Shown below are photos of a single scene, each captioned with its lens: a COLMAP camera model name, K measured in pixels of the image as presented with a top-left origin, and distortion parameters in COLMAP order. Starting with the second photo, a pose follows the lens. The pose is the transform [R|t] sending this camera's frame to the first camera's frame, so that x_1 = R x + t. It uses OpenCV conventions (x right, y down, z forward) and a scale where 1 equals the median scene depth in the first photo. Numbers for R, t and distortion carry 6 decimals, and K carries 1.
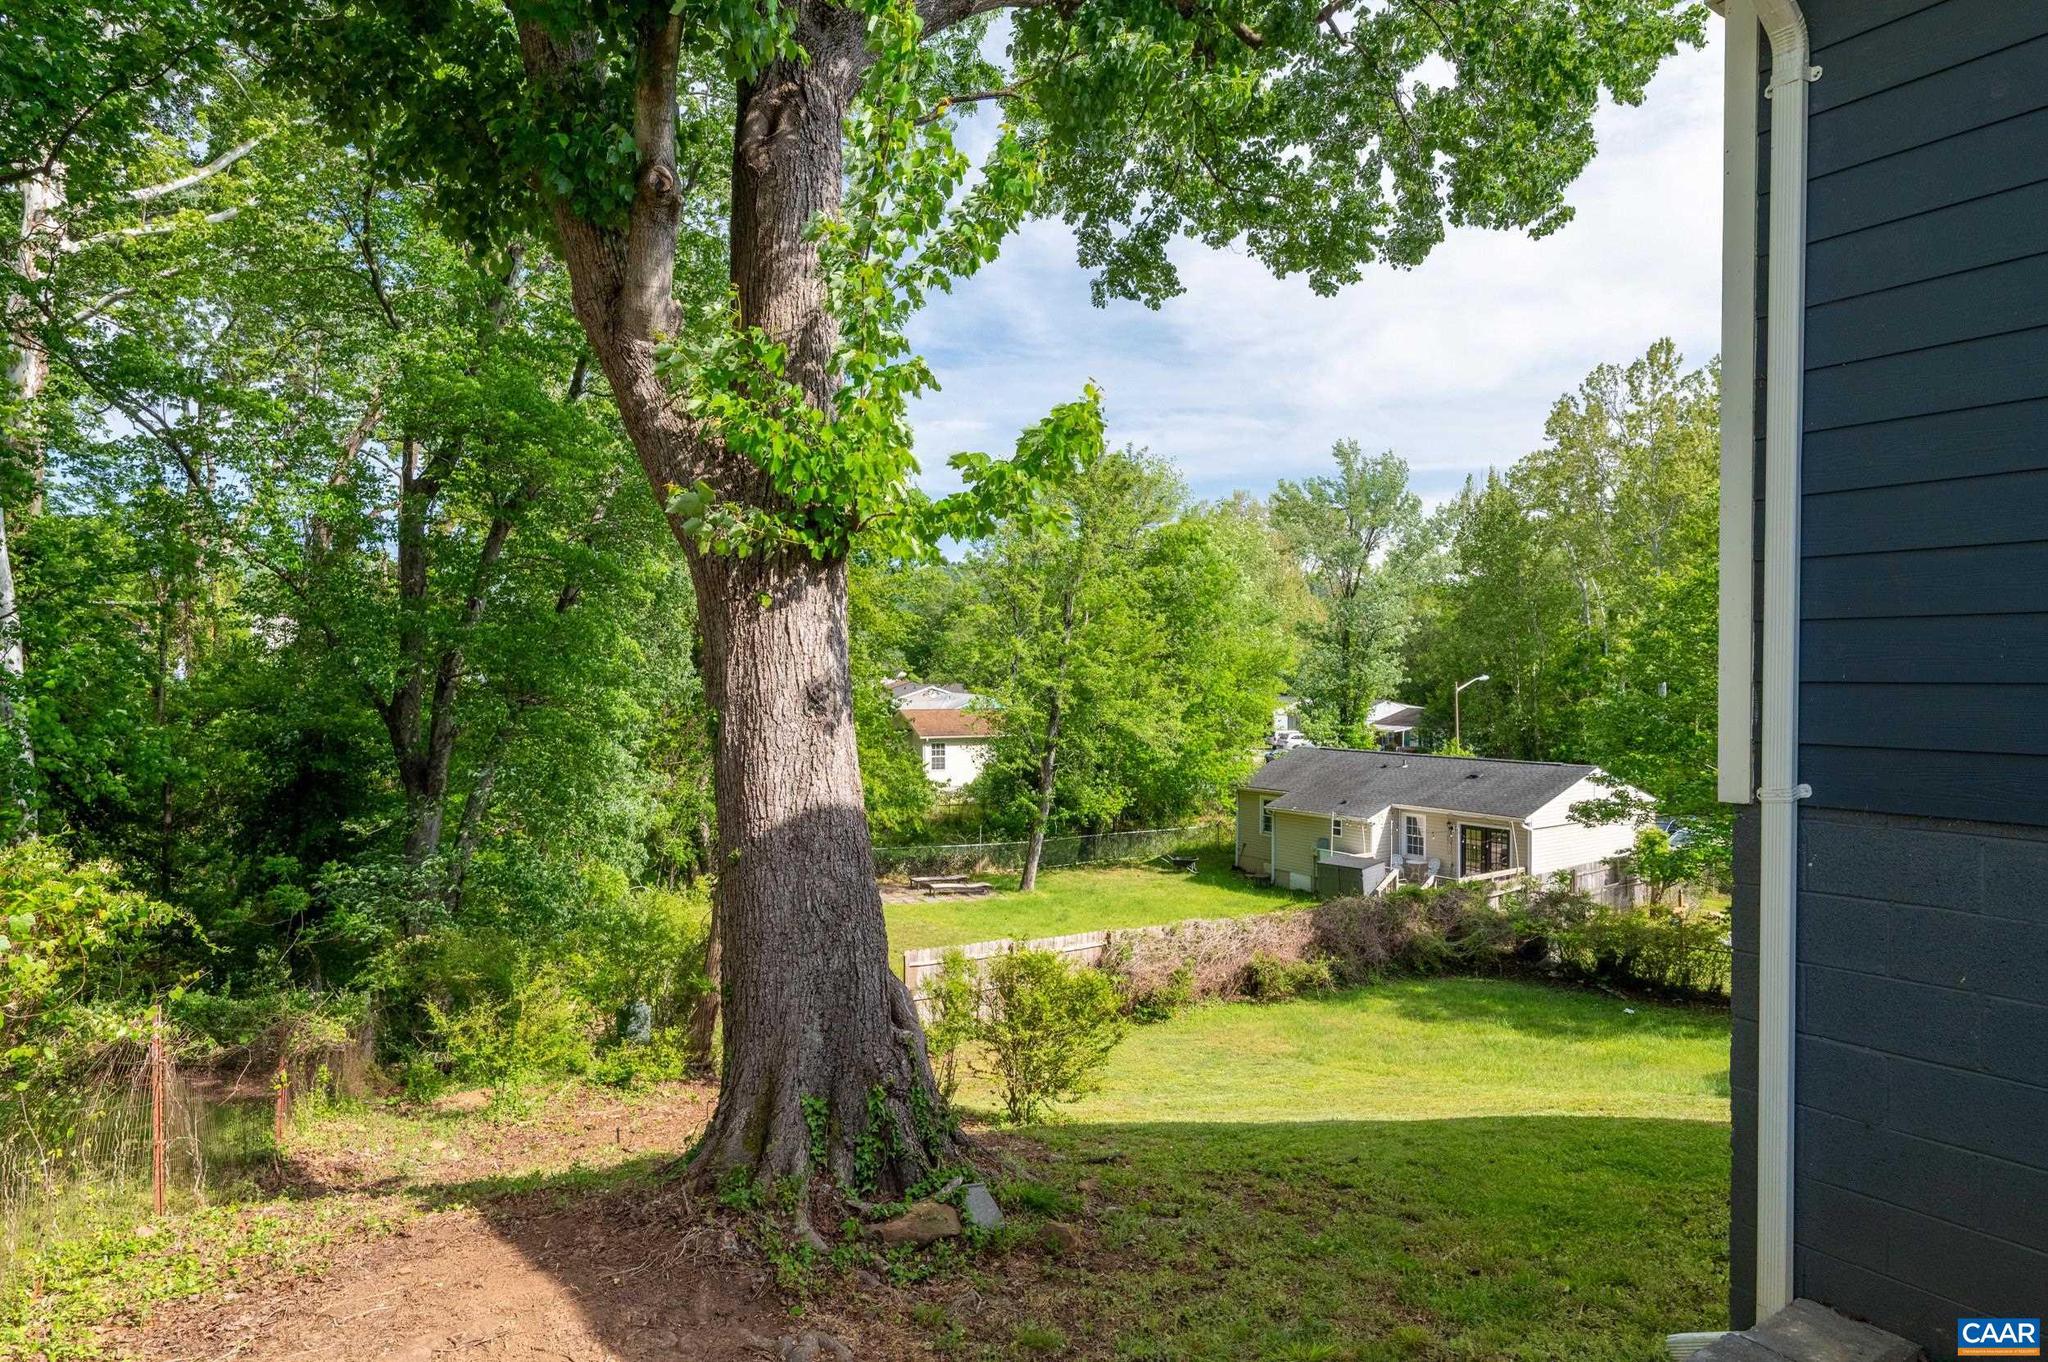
lens RADIAL K [[1140.7, 0, 1021.9], [0, 1140.7, 668.3], [0, 0, 1]] dist [0.000885, -0.000836]
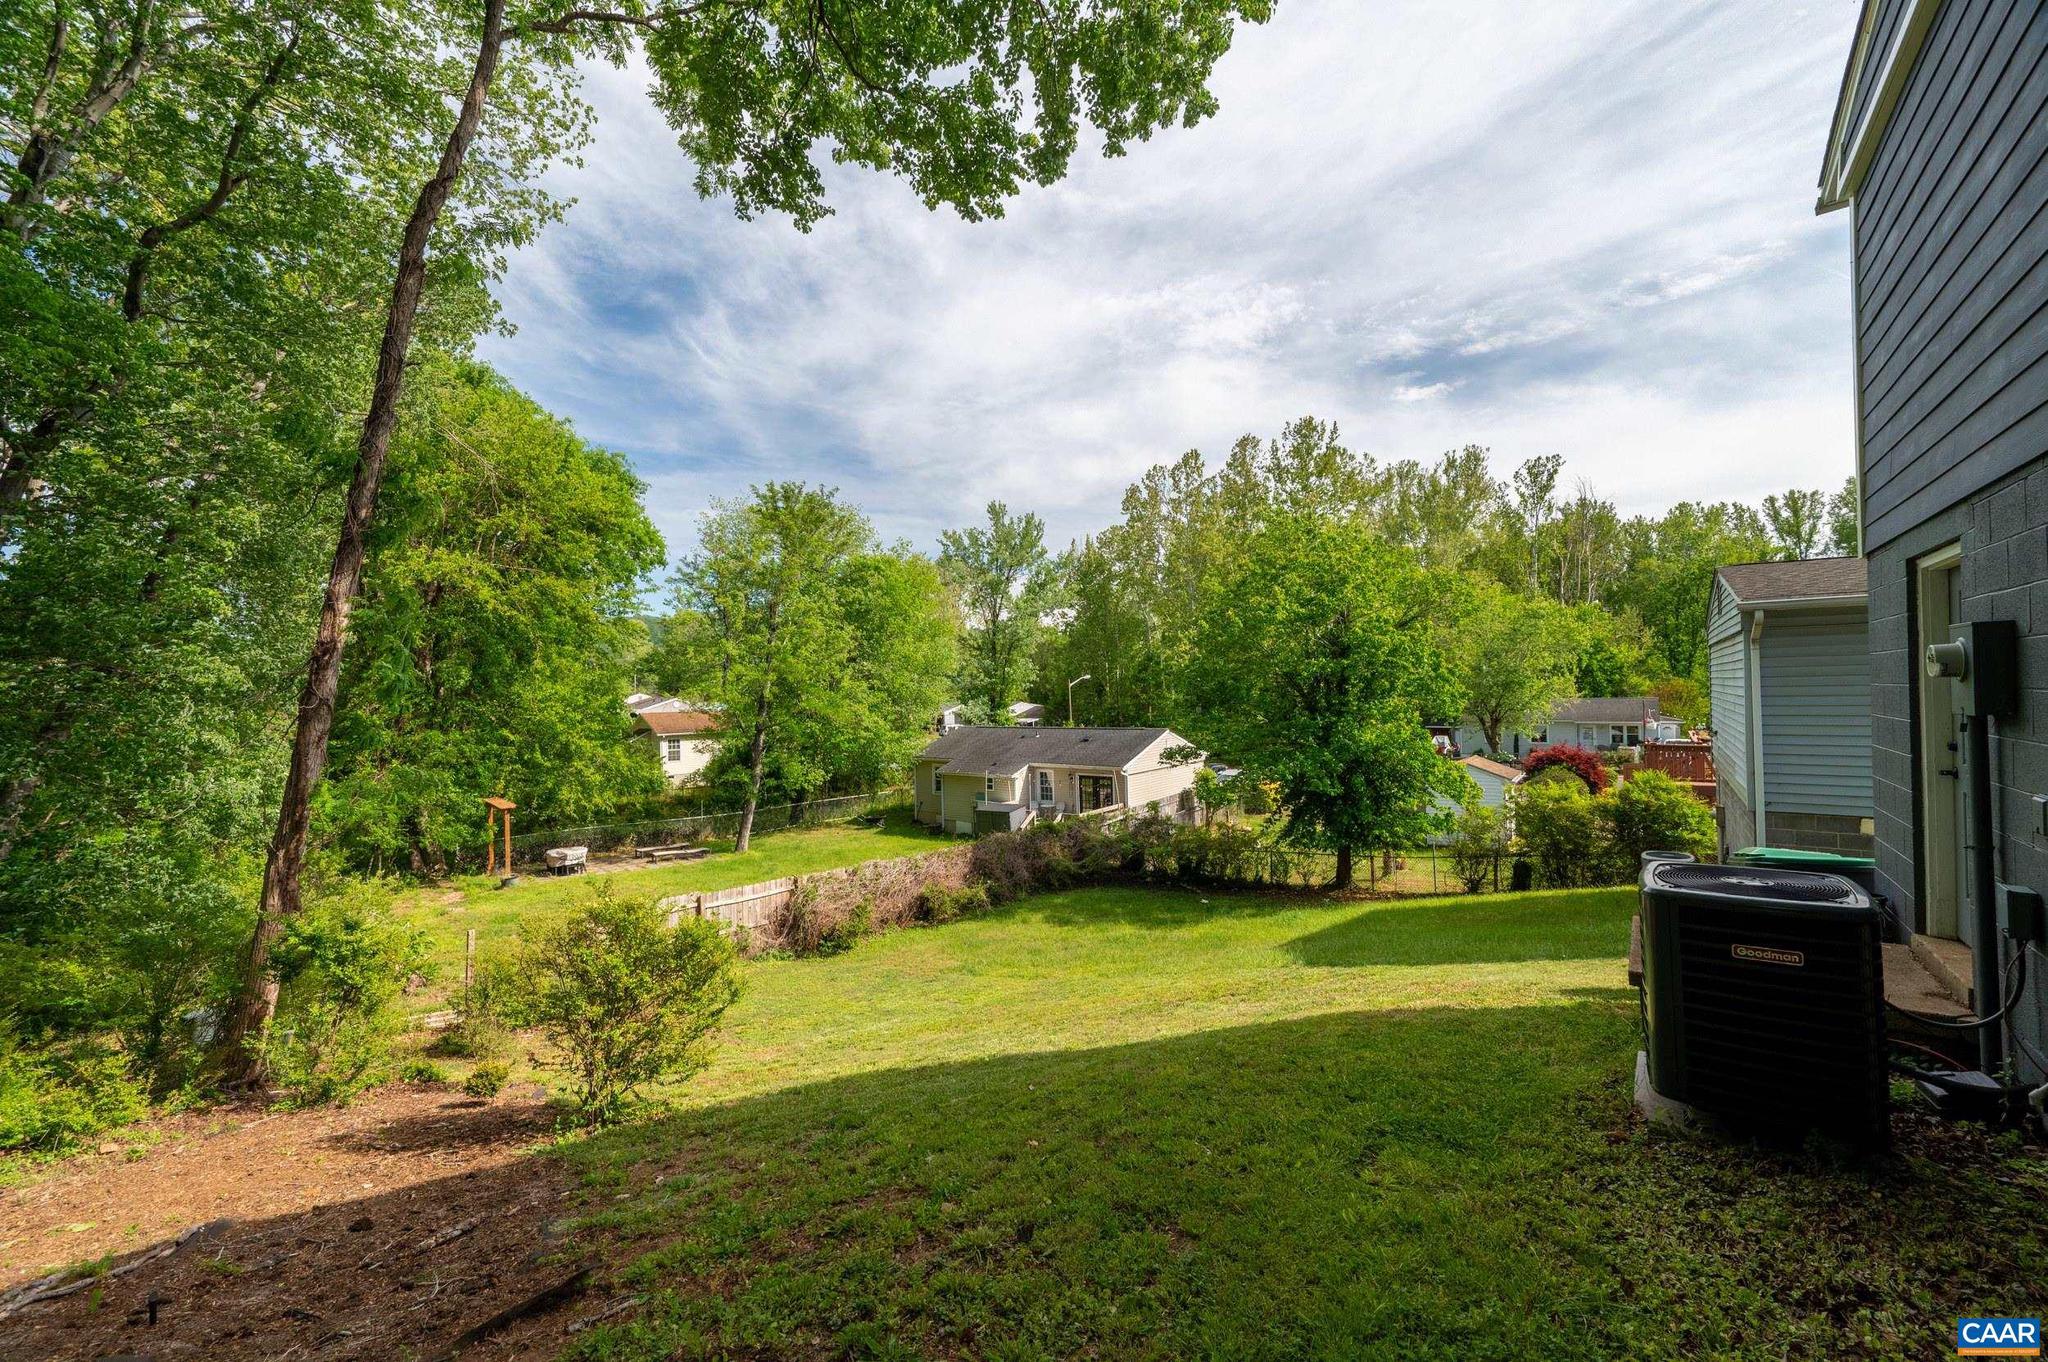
lens RADIAL K [[802.1, 0, 1027.5], [0, 802.1, 681.9], [0, 0, 1]] dist [-0.008818, 0.001285]
pose [[0.949174, -0.014804, 0.314403, 0.033242], [0.018264, 0.999801, -0.008062, 0.034415], [-0.314221, 0.013395, 0.949255, 0.124020]]
